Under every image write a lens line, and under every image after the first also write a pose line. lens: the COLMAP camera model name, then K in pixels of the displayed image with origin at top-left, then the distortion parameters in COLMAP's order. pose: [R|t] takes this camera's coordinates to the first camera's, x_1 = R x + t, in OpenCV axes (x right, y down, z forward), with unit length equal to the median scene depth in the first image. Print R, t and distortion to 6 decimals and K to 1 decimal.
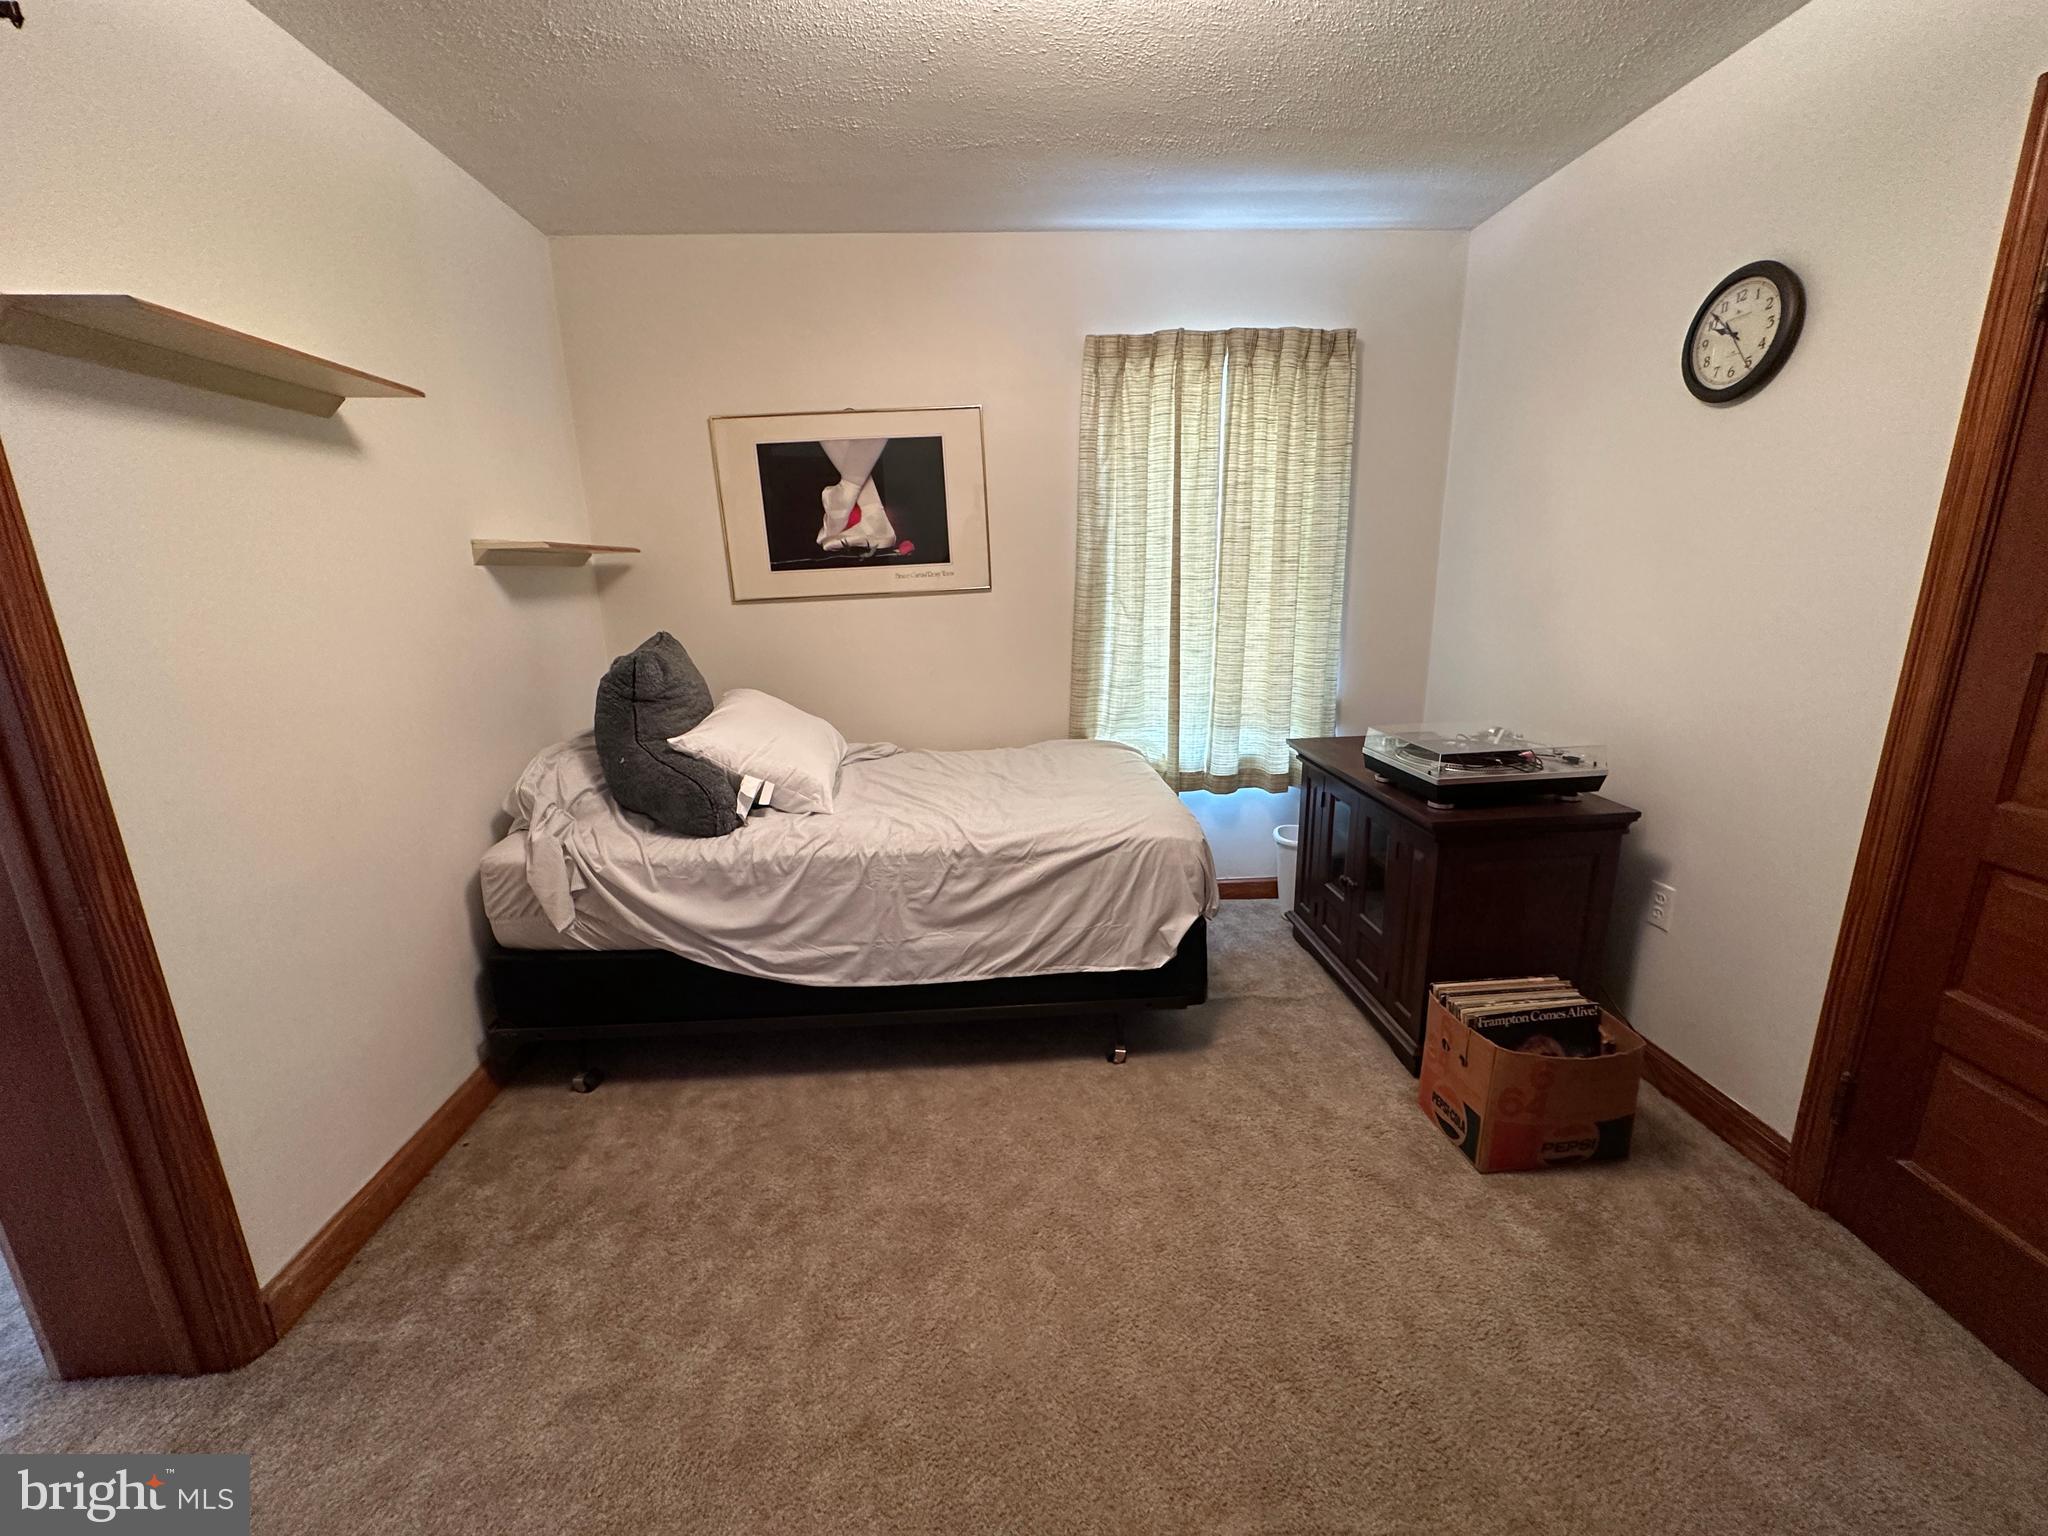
lens RADIAL K [[811.9, 0, 1024.3], [0, 811.9, 767.6], [0, 0, 1]] dist [-0.002265, 0.000520]
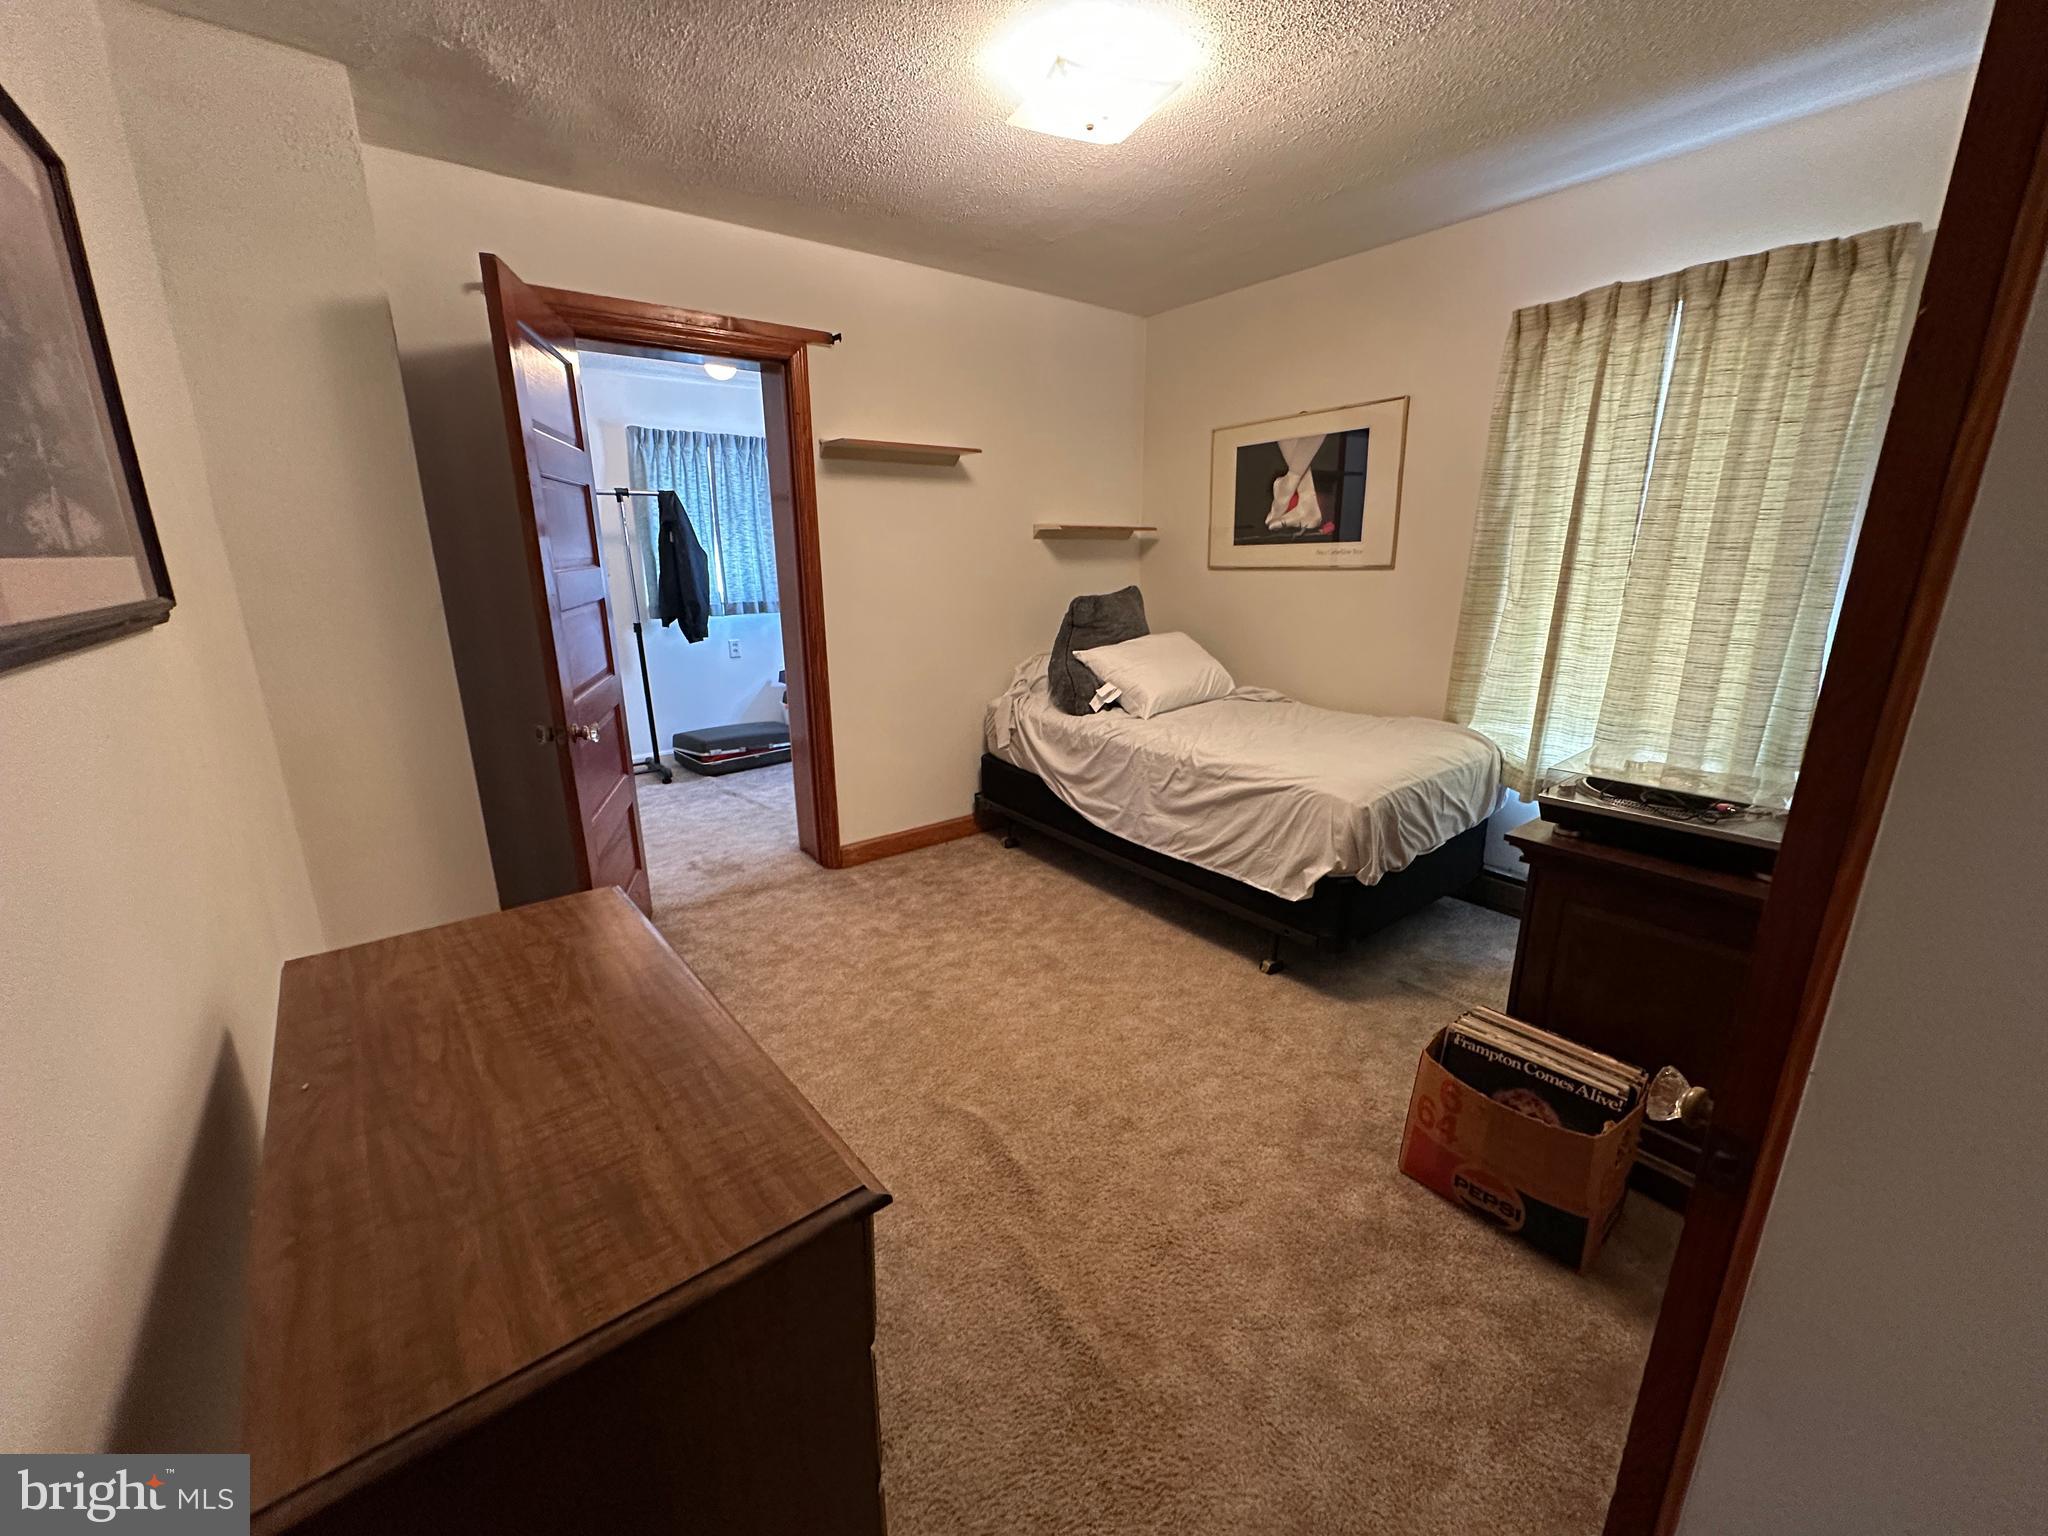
lens RADIAL K [[811.9, 0, 1024.3], [0, 811.9, 767.6], [0, 0, 1]] dist [-0.002265, 0.000520]
pose [[0.561353, 0.240068, -0.791991, 0.805503], [-0.208413, 0.967166, 0.145447, -0.024386], [0.800903, 0.083414, 0.592955, -0.005329]]
